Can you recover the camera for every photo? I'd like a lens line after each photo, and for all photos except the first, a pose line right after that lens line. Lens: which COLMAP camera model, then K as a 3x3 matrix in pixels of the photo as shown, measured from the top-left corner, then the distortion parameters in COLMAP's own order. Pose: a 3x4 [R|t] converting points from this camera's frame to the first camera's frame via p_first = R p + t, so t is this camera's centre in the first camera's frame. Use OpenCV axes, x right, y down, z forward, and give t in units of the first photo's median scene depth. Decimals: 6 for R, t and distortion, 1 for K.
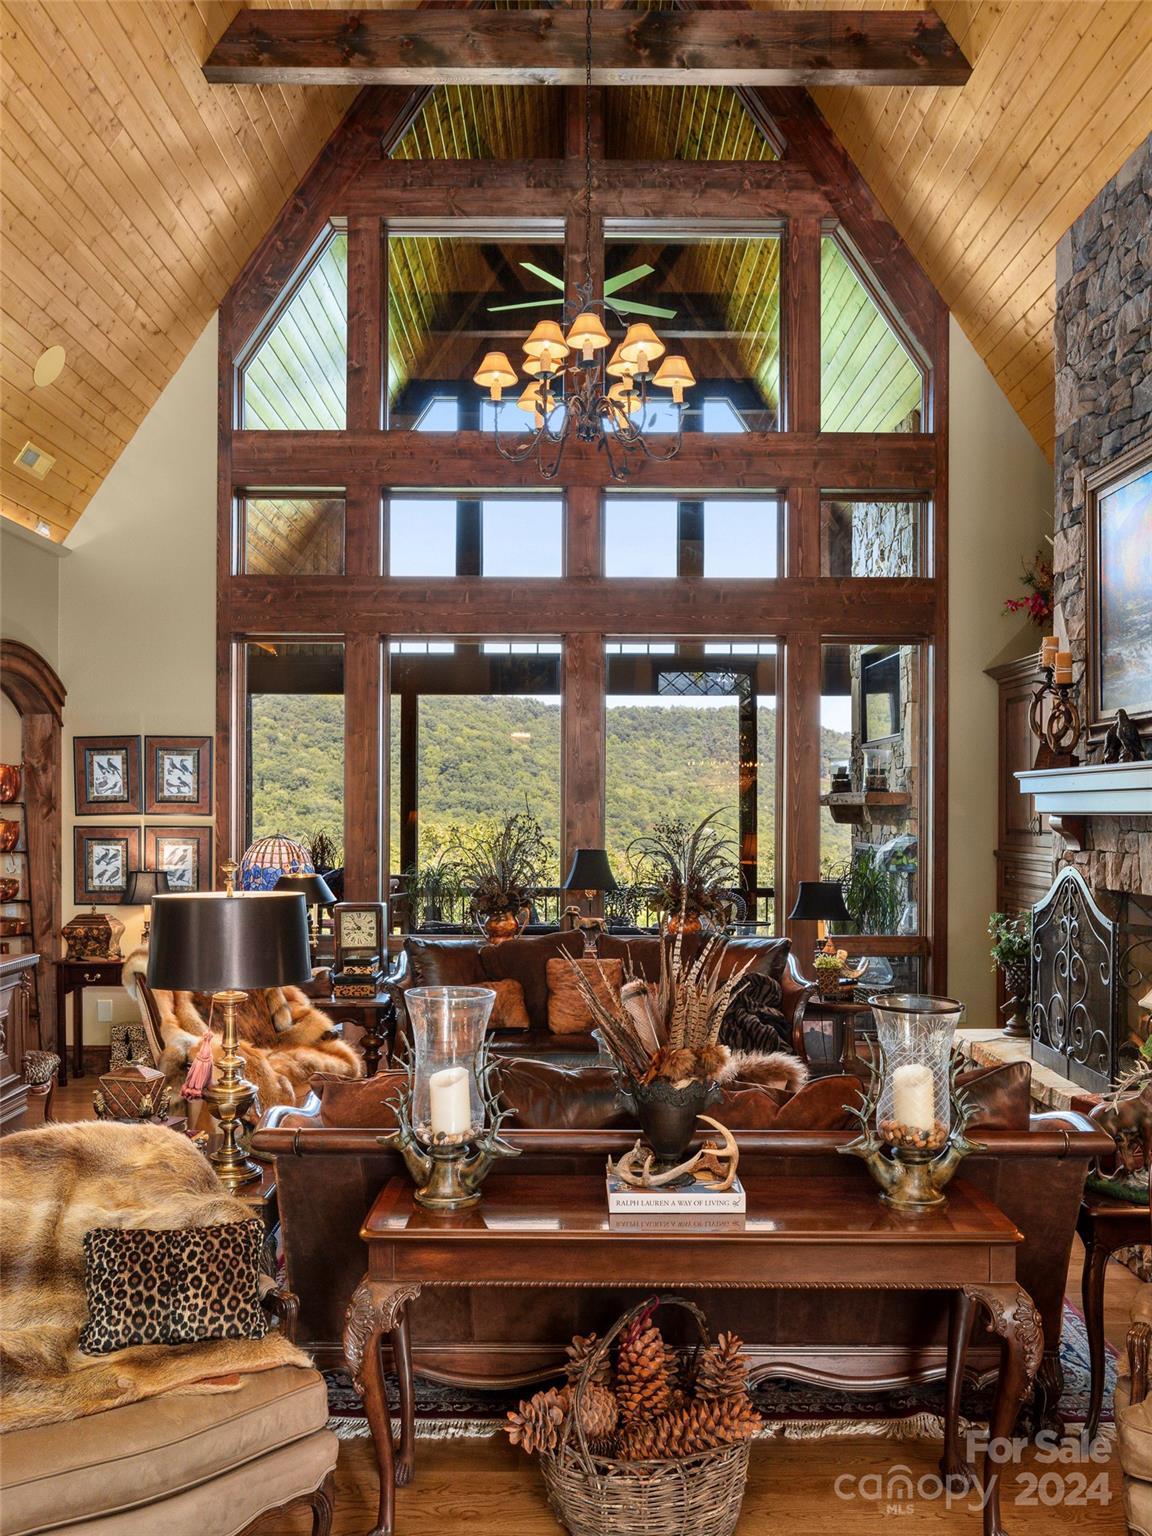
lens RADIAL K [[1249.6, 0, 575.4], [0, 1249.6, 811.2], [0, 0, 1]] dist [-0.009795, -0.004394]
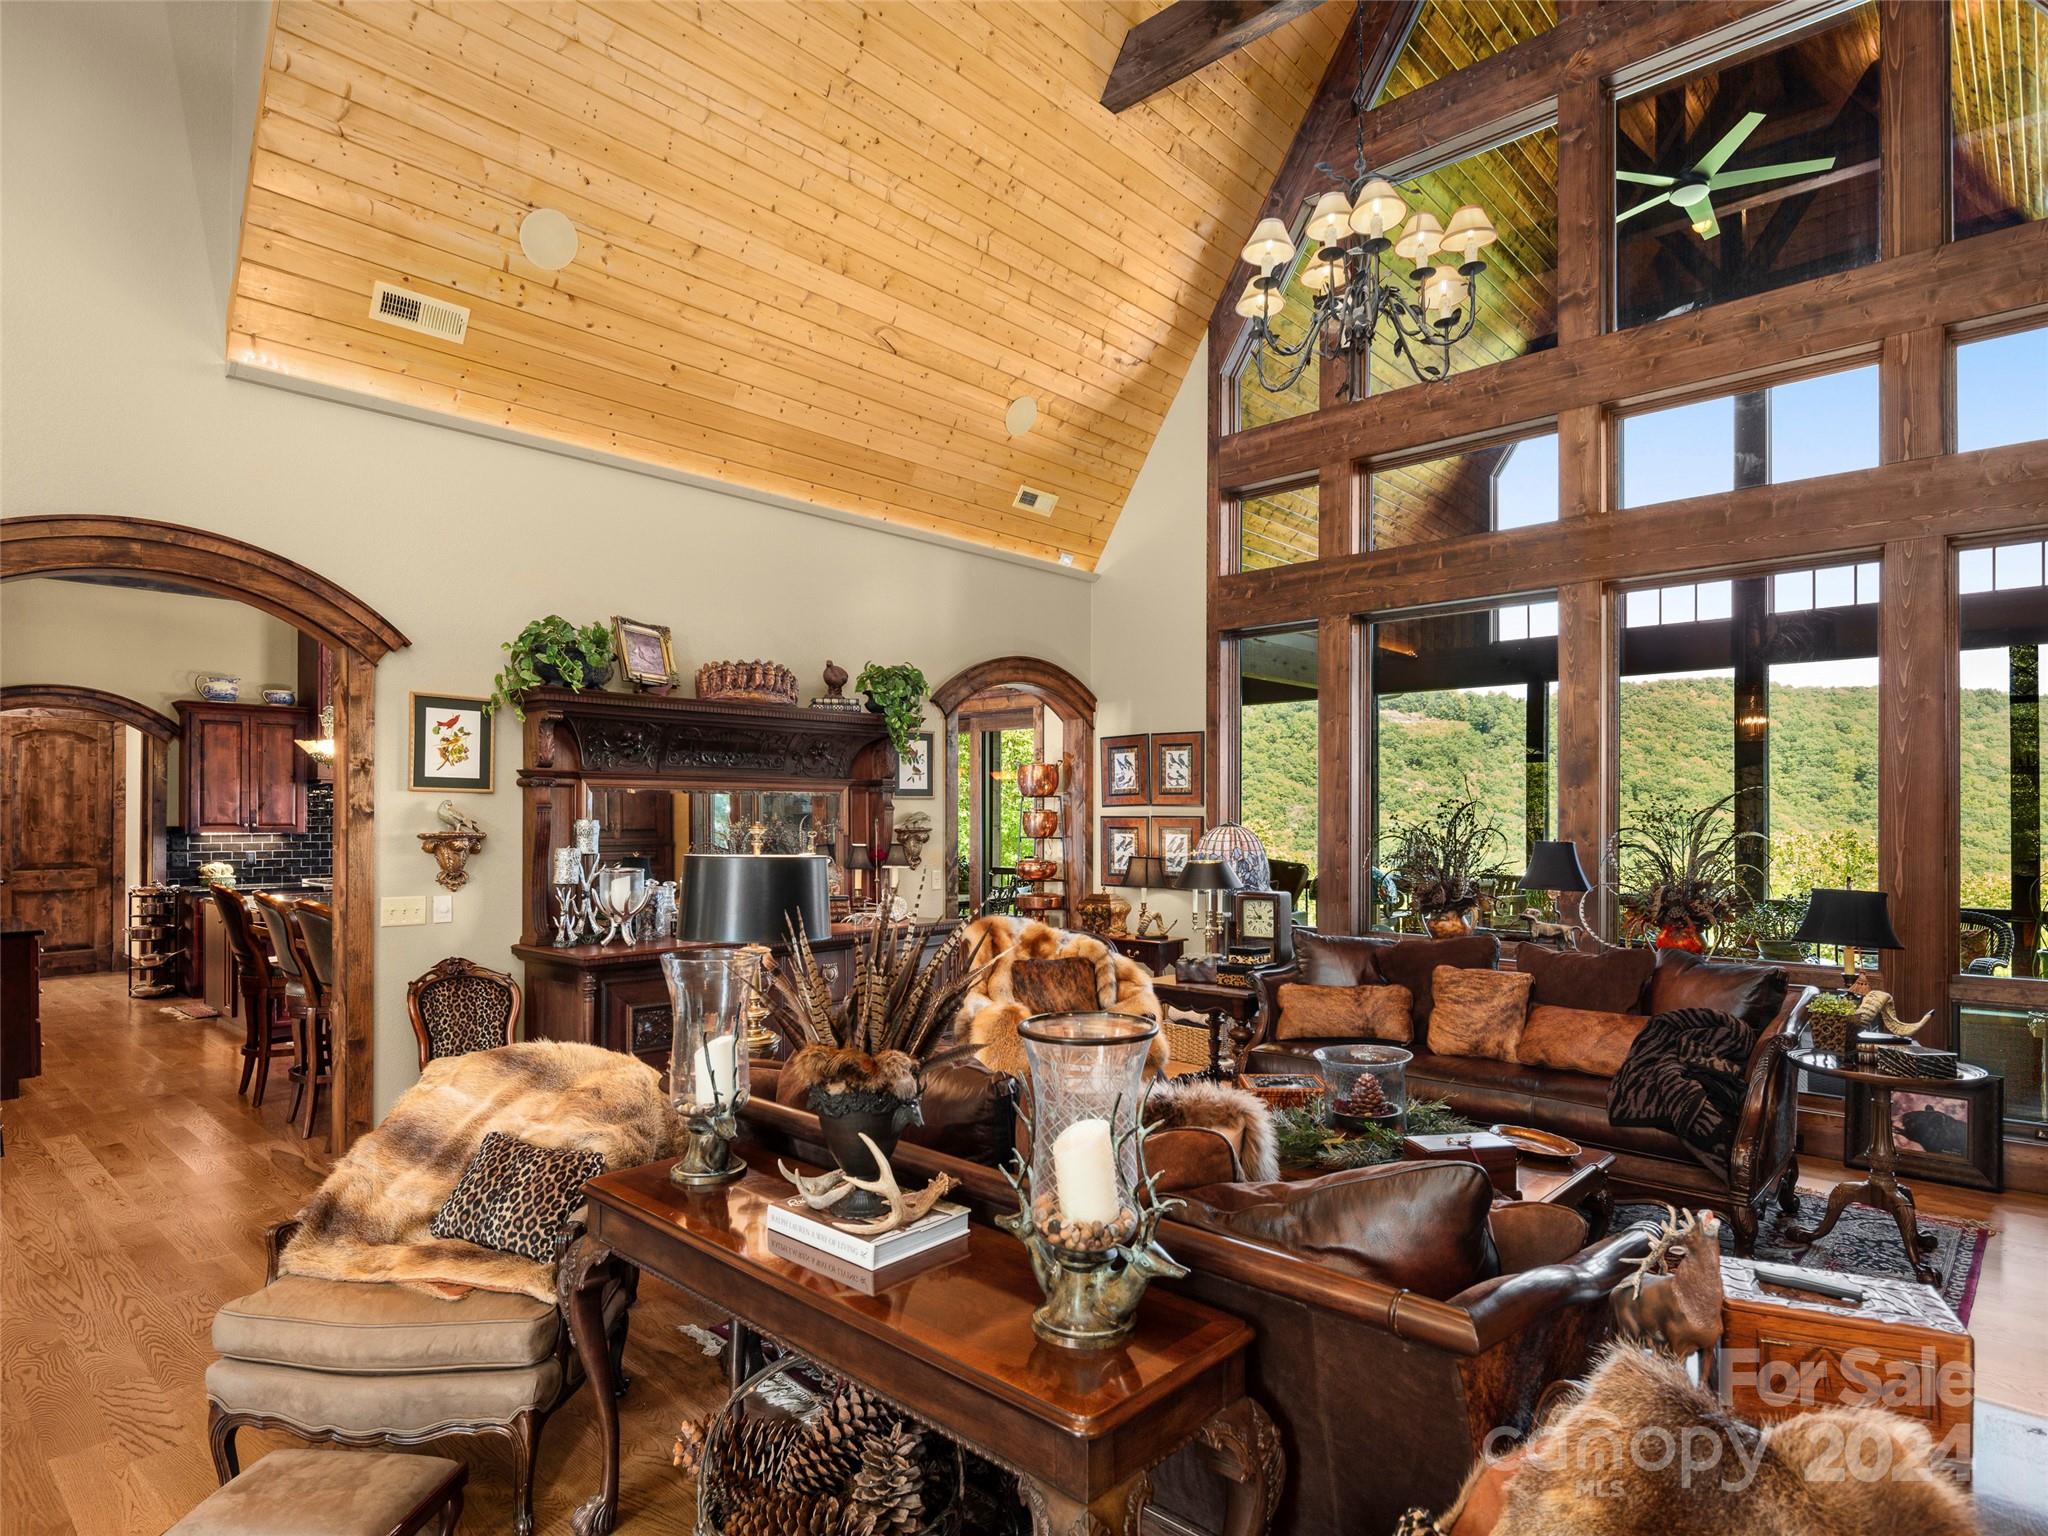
lens RADIAL K [[1123.9, 0, 1030.3], [0, 1123.9, 810.5], [0, 0, 1]] dist [0.001689, -0.000449]
pose [[0.735735, -0.005479, -0.677247, 0.246641], [-0.001376, 0.999953, -0.009585, 0.016562], [0.677268, 0.007983, 0.735693, 0.203031]]
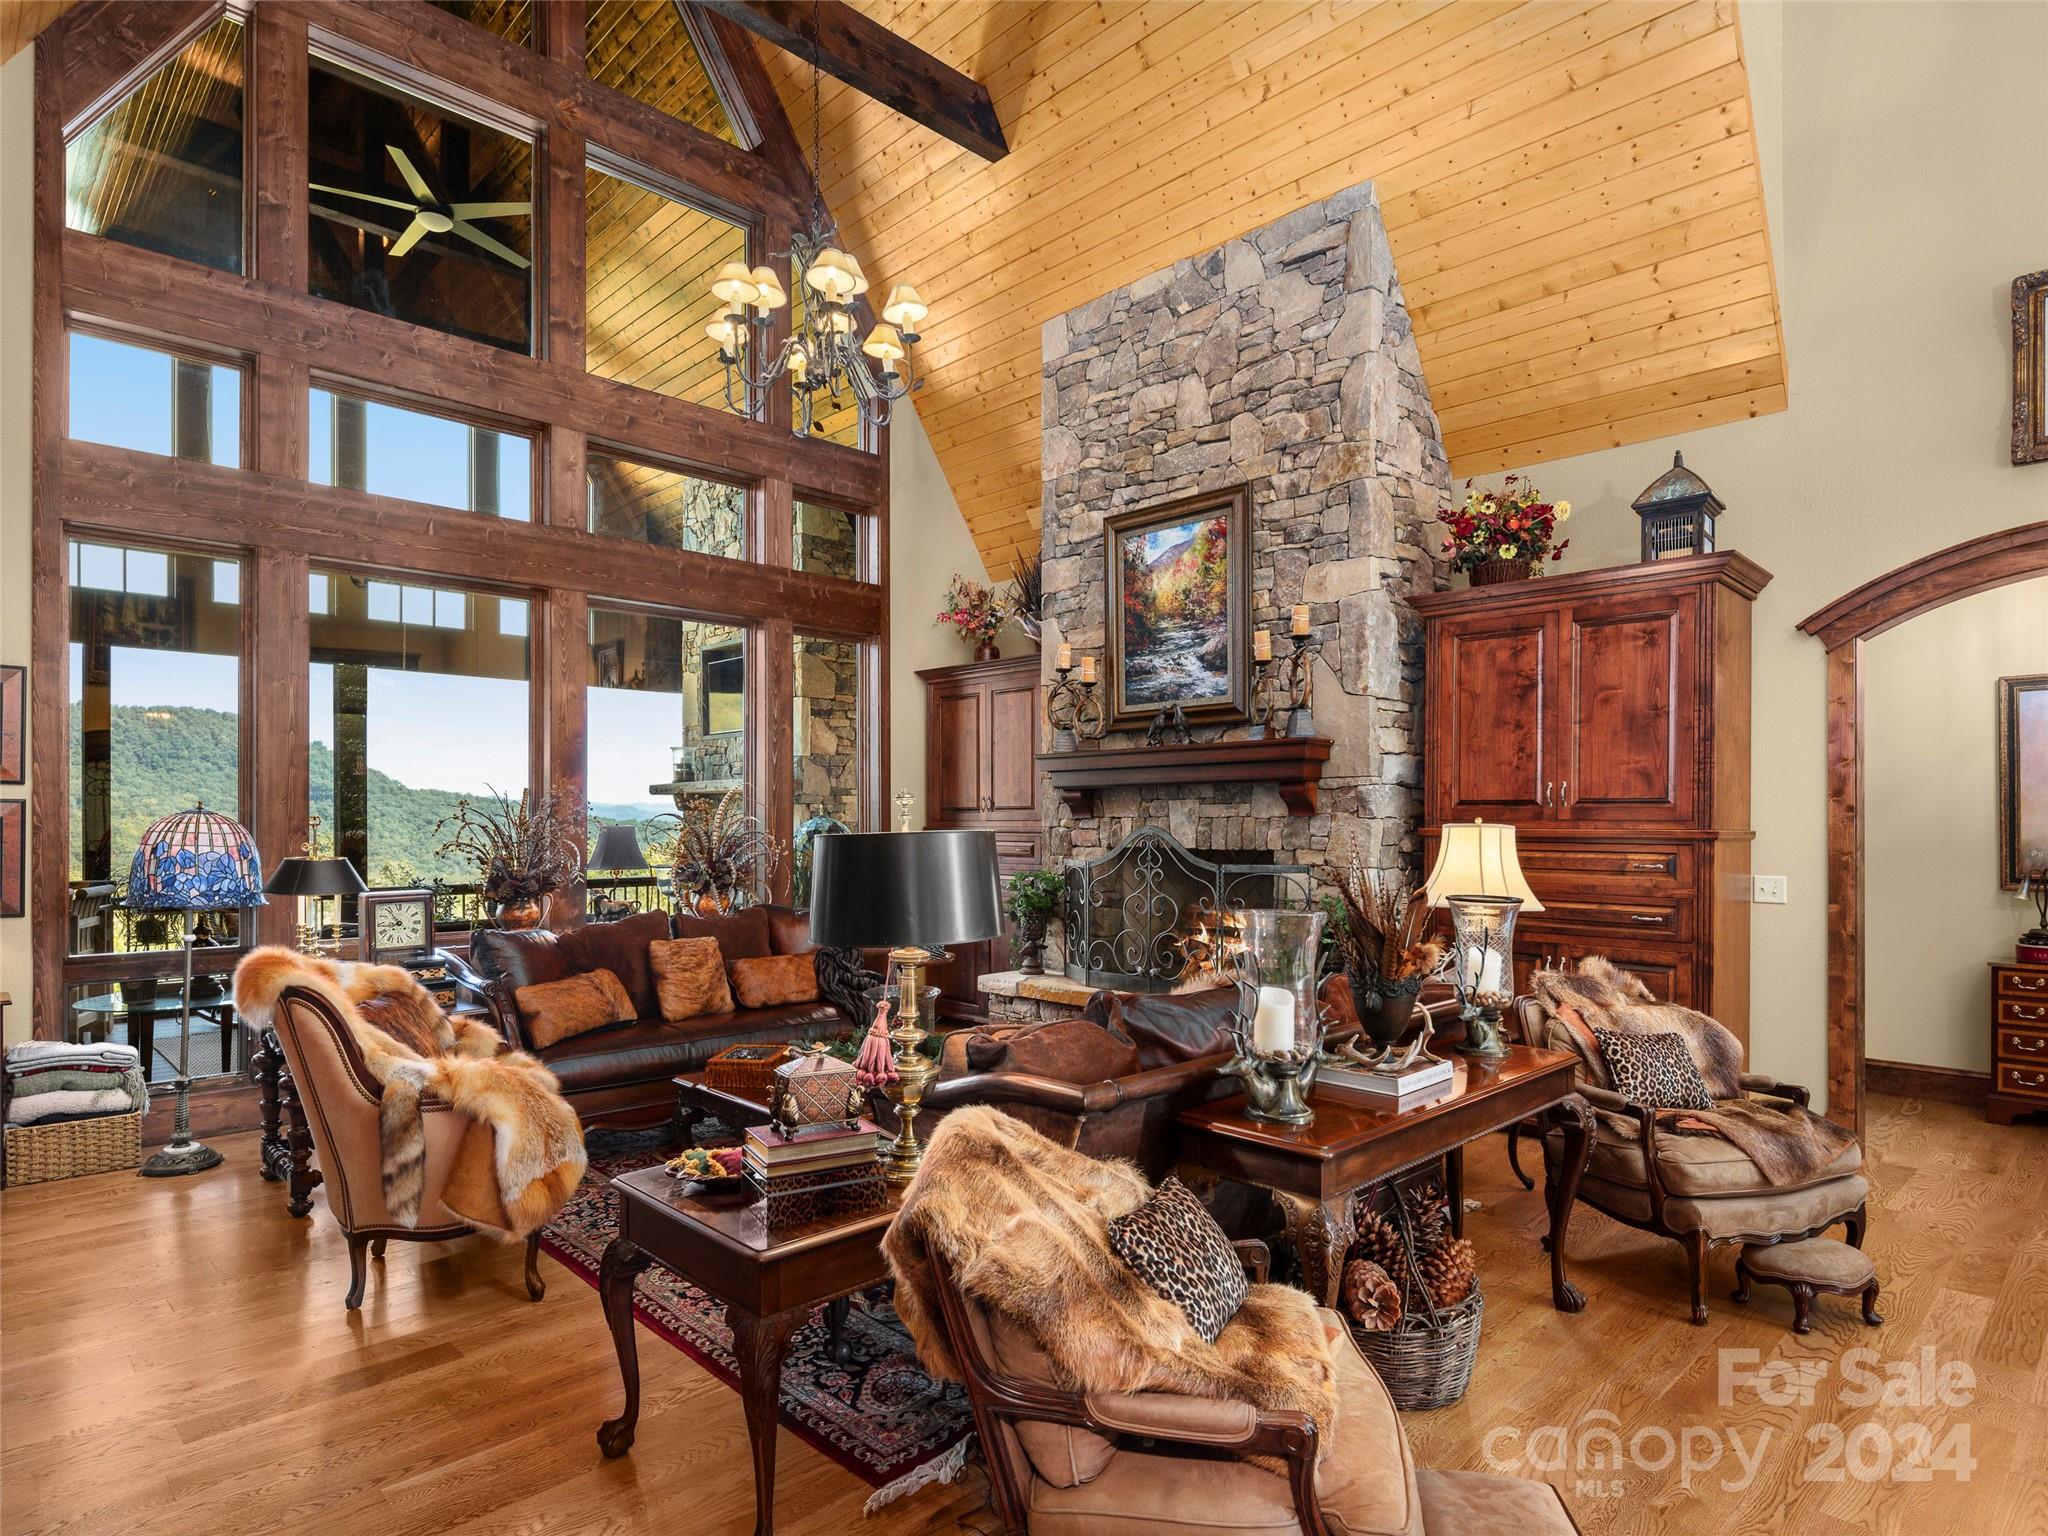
lens RADIAL K [[1134.1, 0, 1020.1], [0, 1134.1, 820.7], [0, 0, 1]] dist [-0.001686, -0.002509]
pose [[0.715219, -0.002851, 0.698895, -0.336768], [0.004691, 0.999989, -0.000721, 0.026844], [-0.698885, 0.003794, 0.715224, 0.184395]]
